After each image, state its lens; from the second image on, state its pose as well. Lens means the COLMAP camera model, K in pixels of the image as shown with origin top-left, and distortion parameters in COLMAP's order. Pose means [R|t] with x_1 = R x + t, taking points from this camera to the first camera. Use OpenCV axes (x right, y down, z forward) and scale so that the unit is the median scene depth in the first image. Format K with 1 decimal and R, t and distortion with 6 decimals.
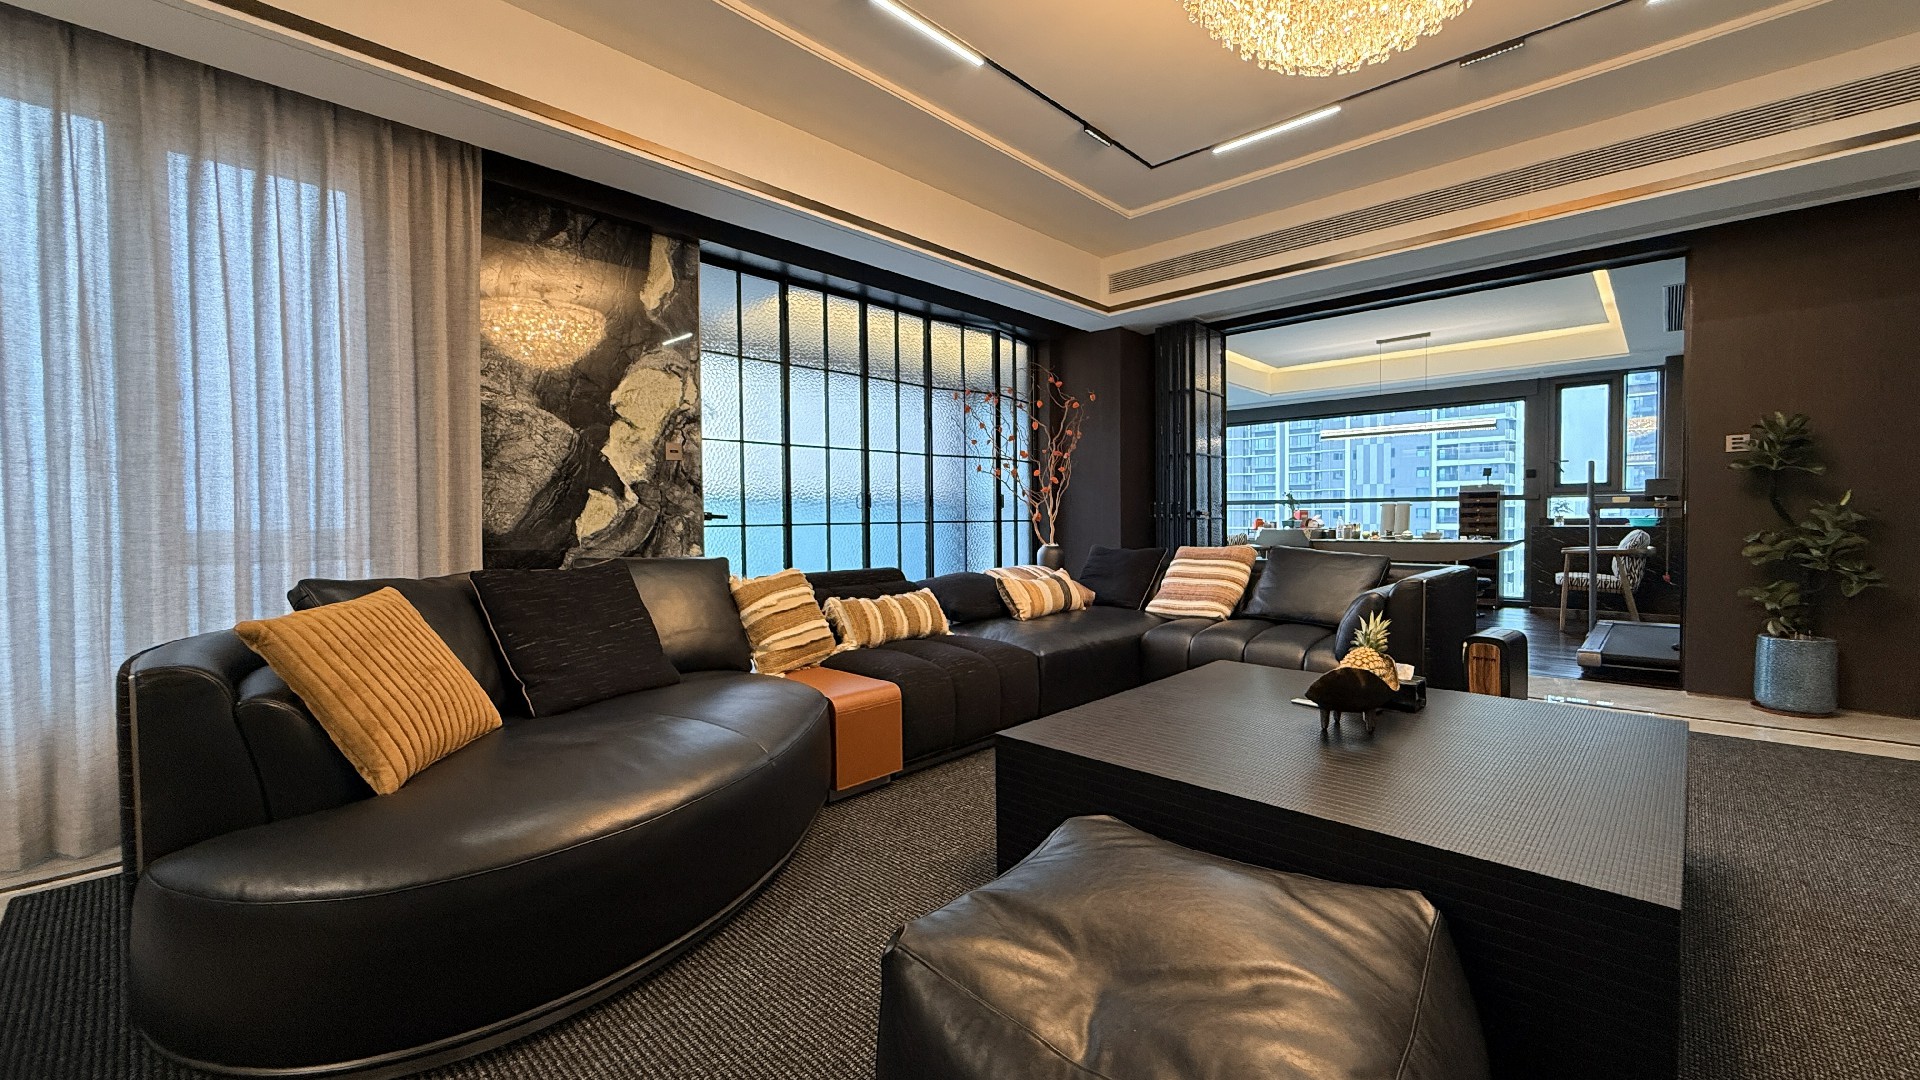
lens RADIAL K [[765.6, 0, 955.2], [0, 765.6, 540.4], [0, 0, 1]] dist [-0.002151, 0.000419]
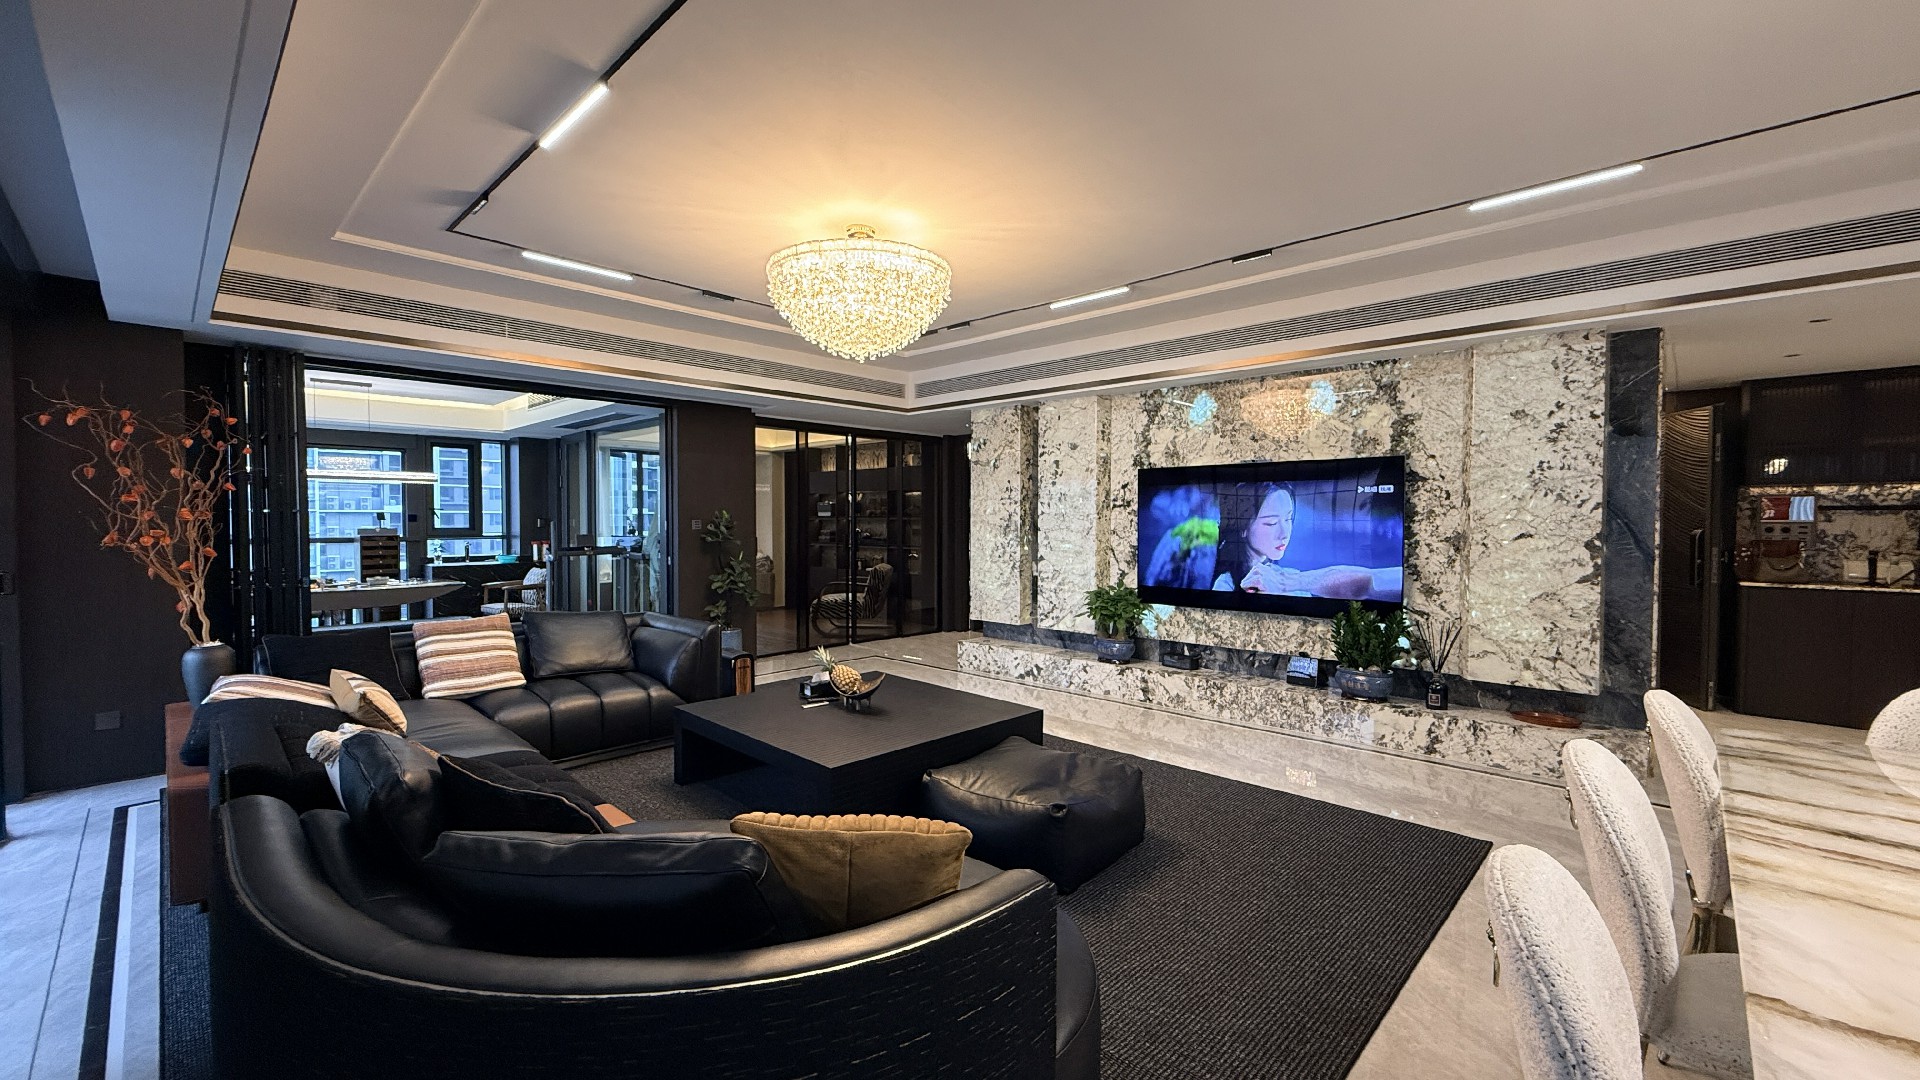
lens RADIAL K [[765.6, 0, 955.9], [0, 765.6, 539.9], [0, 0, 1]] dist [-0.002151, 0.000419]
pose [[0.007033, -0.018217, 0.999809, -0.754801], [0.029325, 0.999408, 0.018003, -0.108728], [-0.999545, 0.029192, 0.007563, 0.402251]]
